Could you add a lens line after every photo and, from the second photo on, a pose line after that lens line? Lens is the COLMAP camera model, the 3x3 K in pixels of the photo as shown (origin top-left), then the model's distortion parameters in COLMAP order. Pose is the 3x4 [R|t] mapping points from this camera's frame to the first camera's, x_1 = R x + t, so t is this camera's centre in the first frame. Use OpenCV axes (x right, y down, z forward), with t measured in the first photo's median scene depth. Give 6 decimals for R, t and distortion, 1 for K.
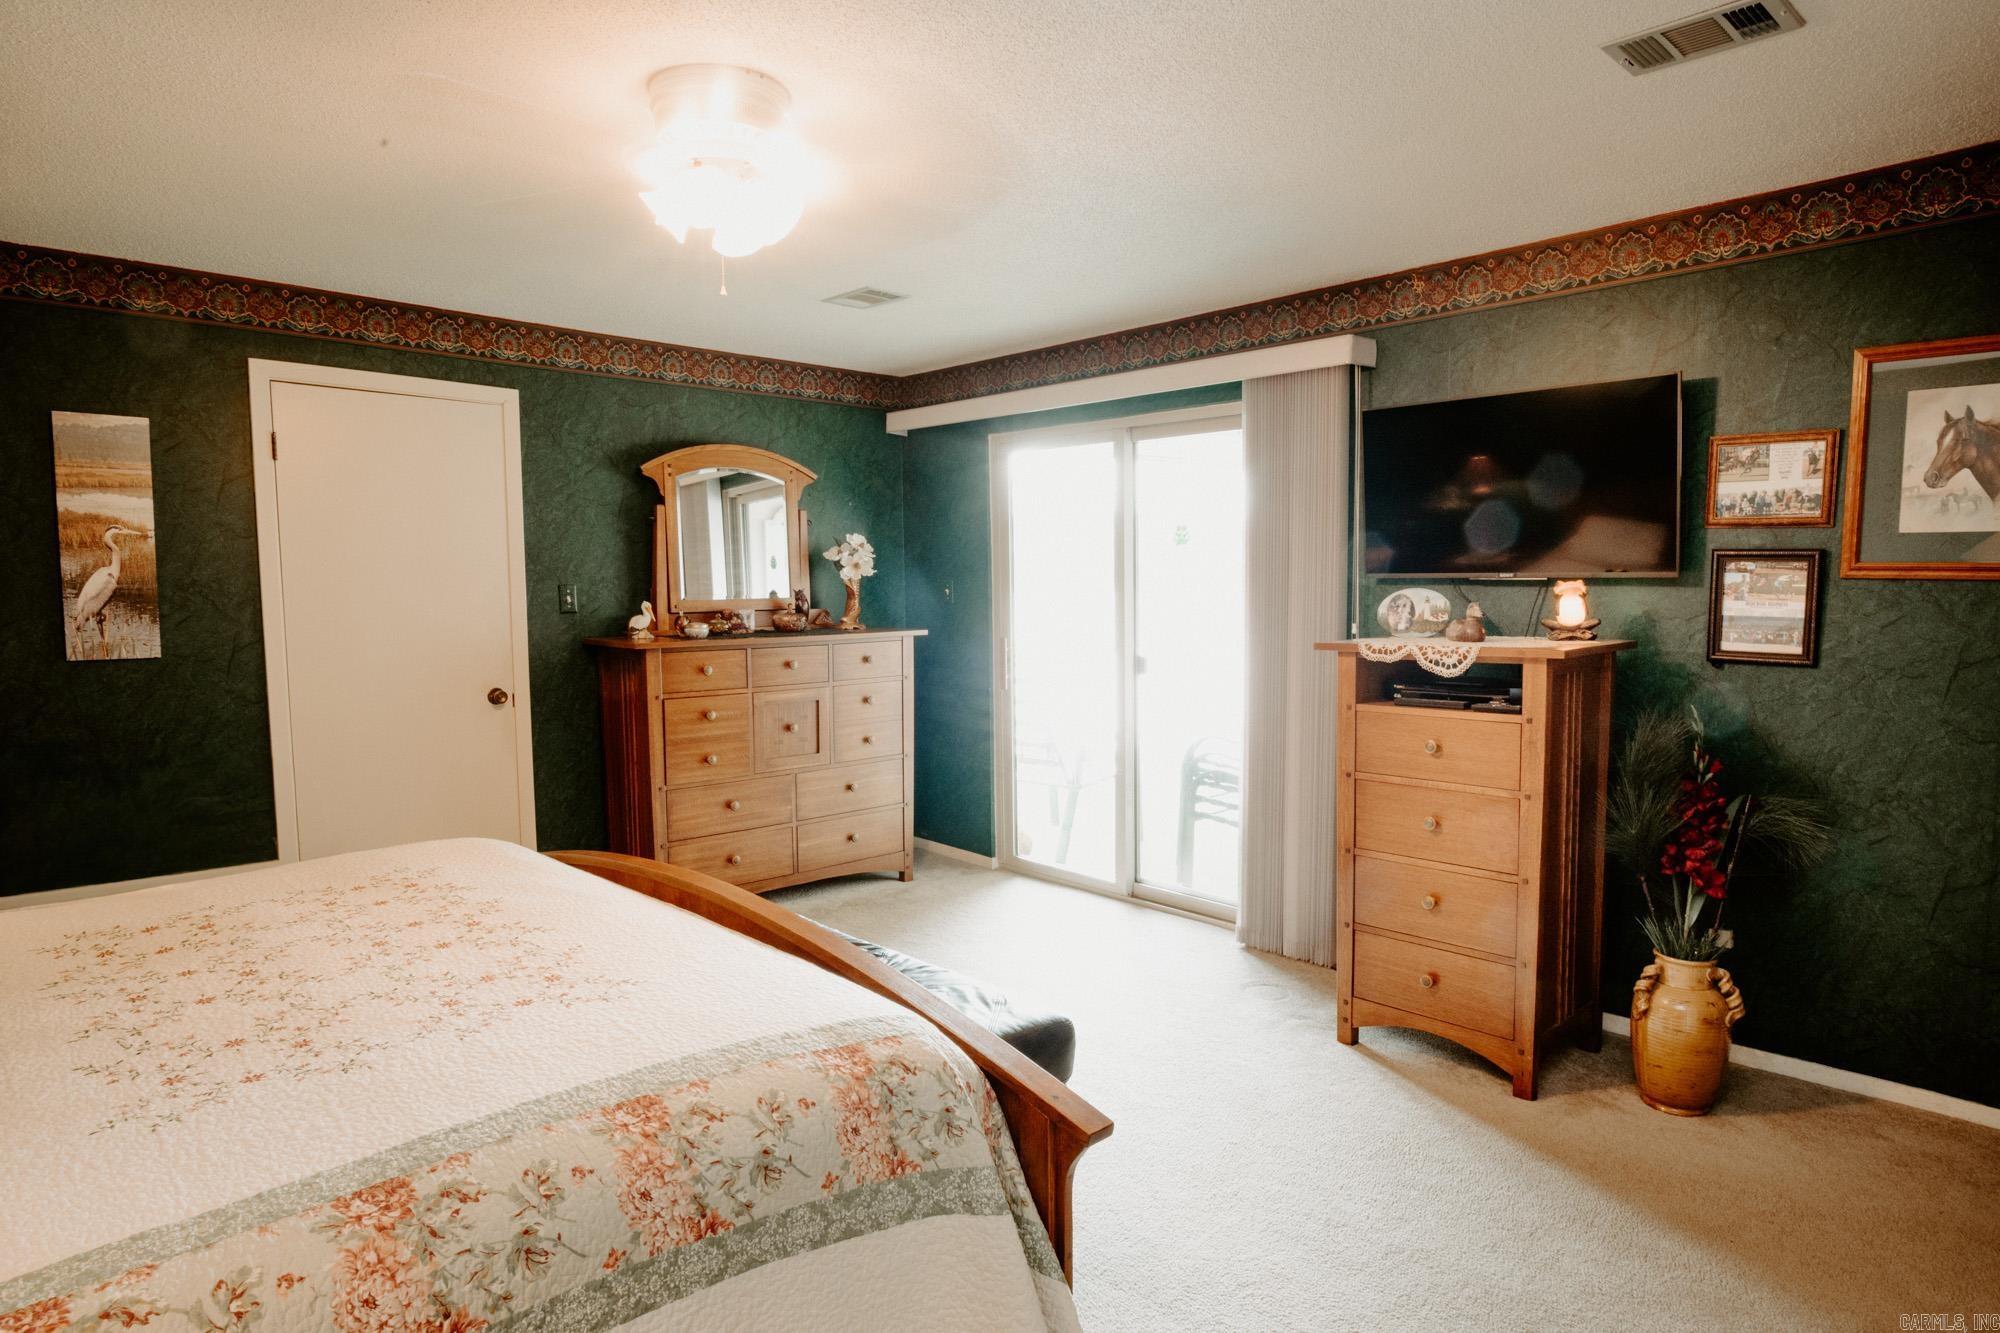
lens RADIAL K [[1143.2, 0, 999.6], [0, 1143.2, 665.2], [0, 0, 1]] dist [-0.039980, 0.016585]
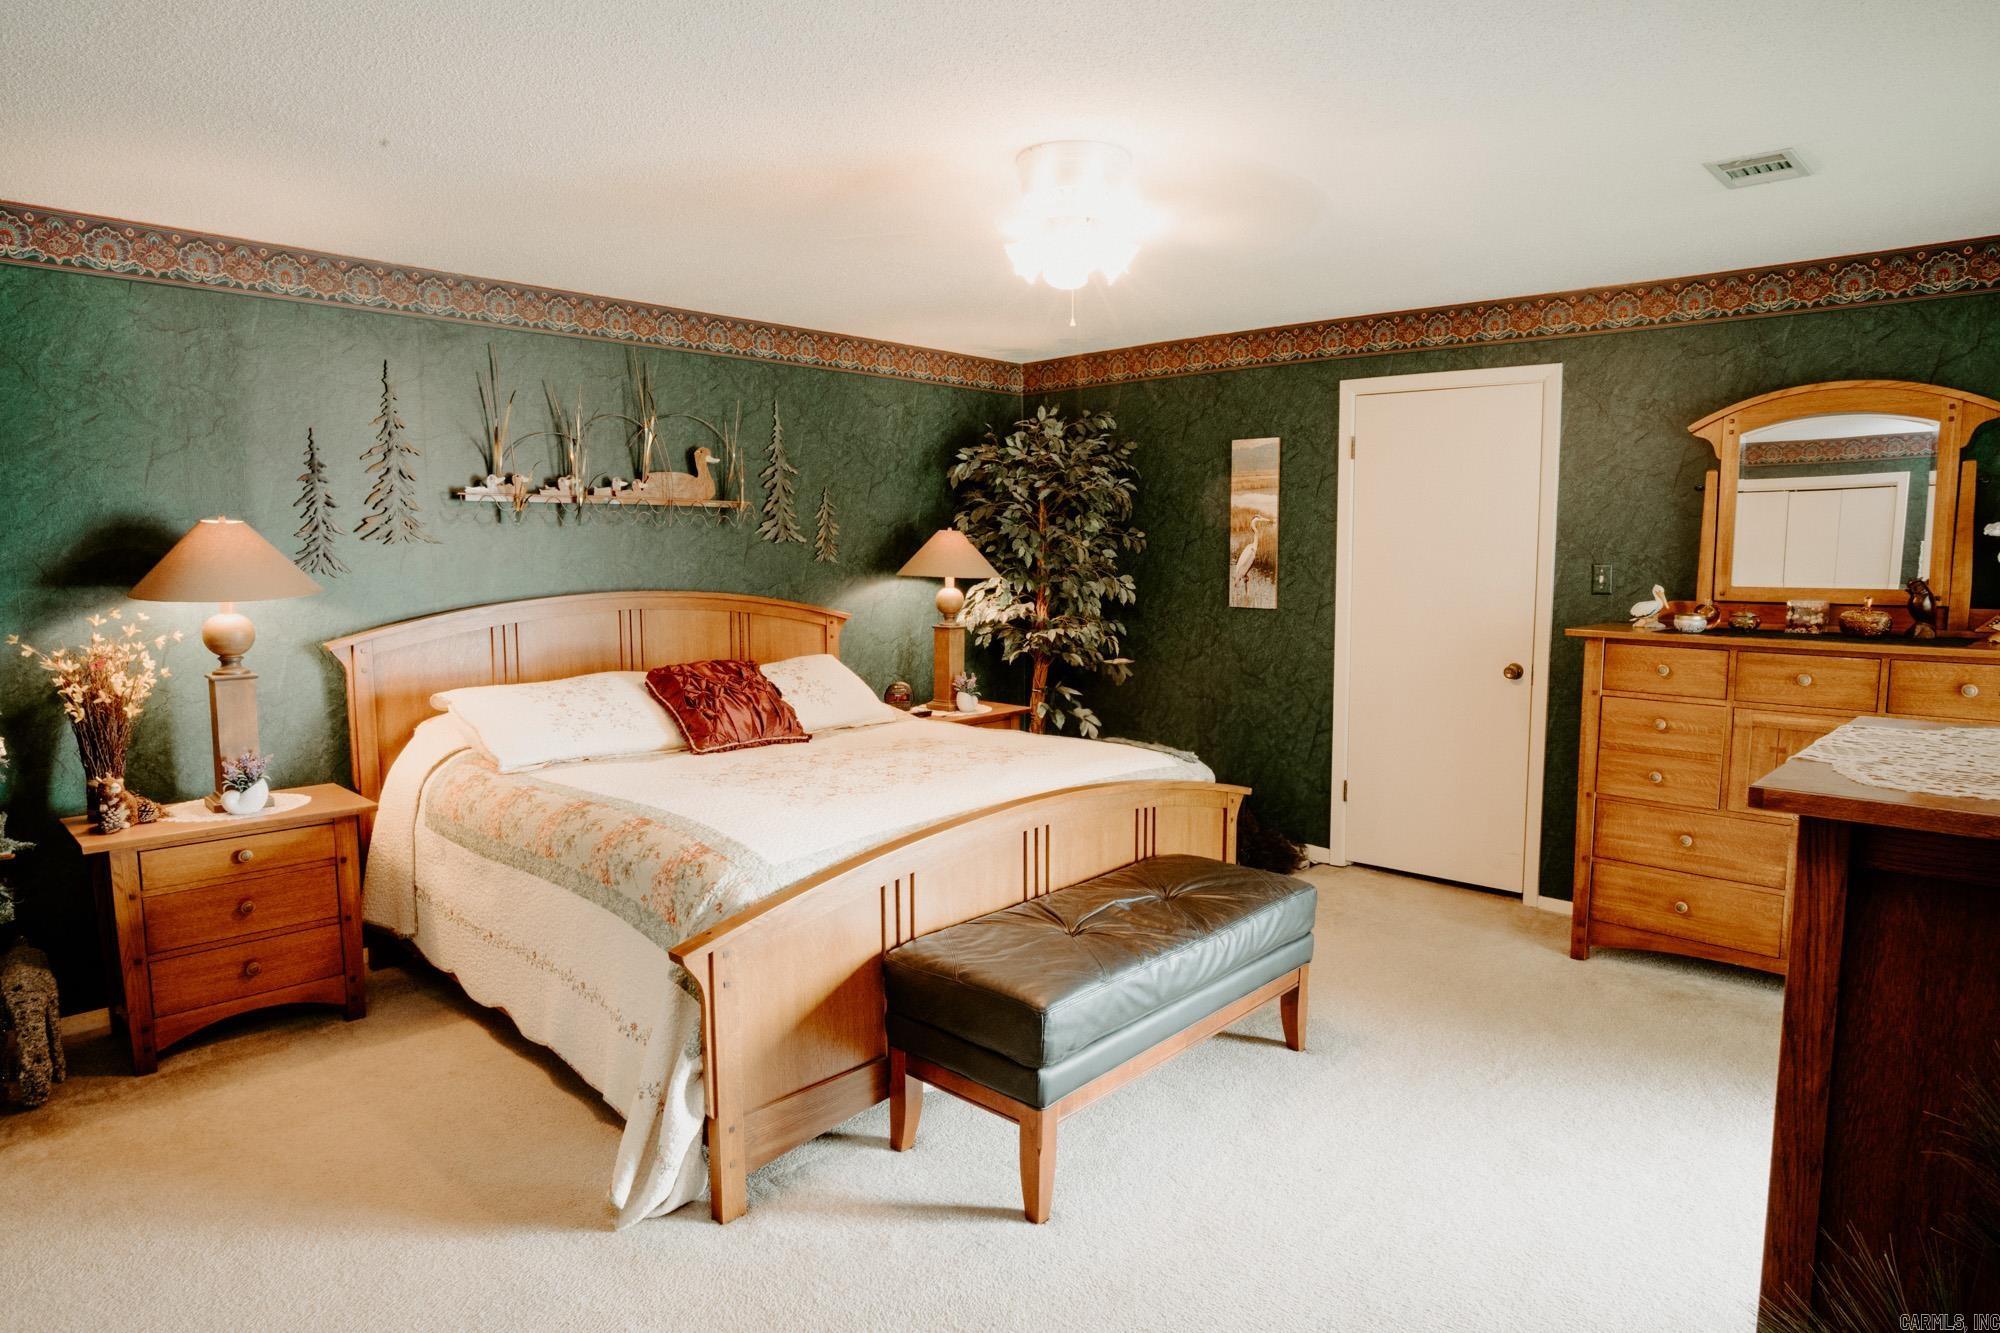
lens RADIAL K [[1143.2, 0, 1001.2], [0, 1143.2, 671.6], [0, 0, 1]] dist [-0.039980, 0.016585]
pose [[0.063044, 0.107671, -0.992186, 0.641342], [-0.084275, 0.991187, 0.102208, -0.045336], [0.994446, 0.077173, 0.071562, 0.558194]]
